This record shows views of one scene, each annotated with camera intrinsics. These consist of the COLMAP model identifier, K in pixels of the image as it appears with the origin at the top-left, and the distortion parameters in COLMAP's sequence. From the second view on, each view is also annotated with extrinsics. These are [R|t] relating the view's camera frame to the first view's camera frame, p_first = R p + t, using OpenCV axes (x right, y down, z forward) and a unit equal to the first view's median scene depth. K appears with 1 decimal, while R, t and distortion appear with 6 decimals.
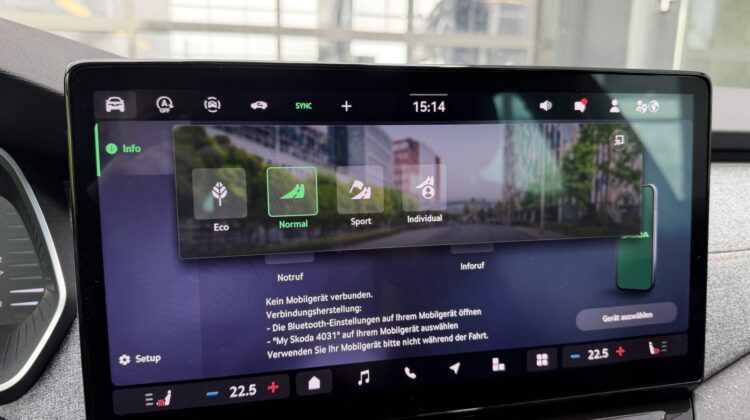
lens RADIAL K [[503.6, 0, 370.6], [0, 503.6, 207.6], [0, 0, 1]] dist [-0.029720, -0.013625]
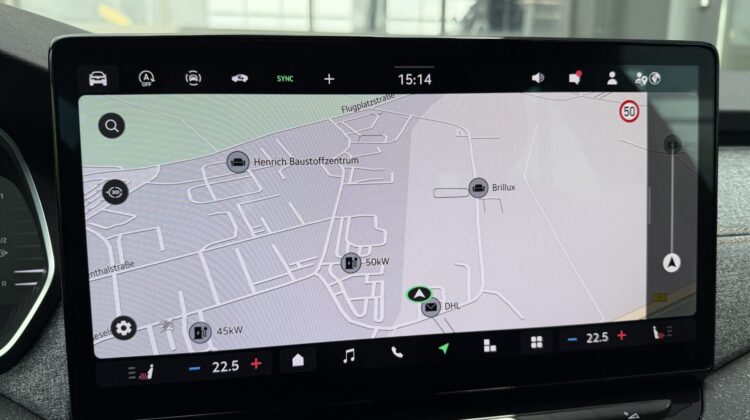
lens RADIAL K [[503.6, 0, 381.7], [0, 503.6, 208.8], [0, 0, 1]] dist [-0.029720, -0.013625]
pose [[0.998635, -0.001525, -0.052200, 0.097603], [0.001112, 0.999968, -0.007934, 0.056158], [0.052211, 0.007865, 0.998605, 0.020427]]
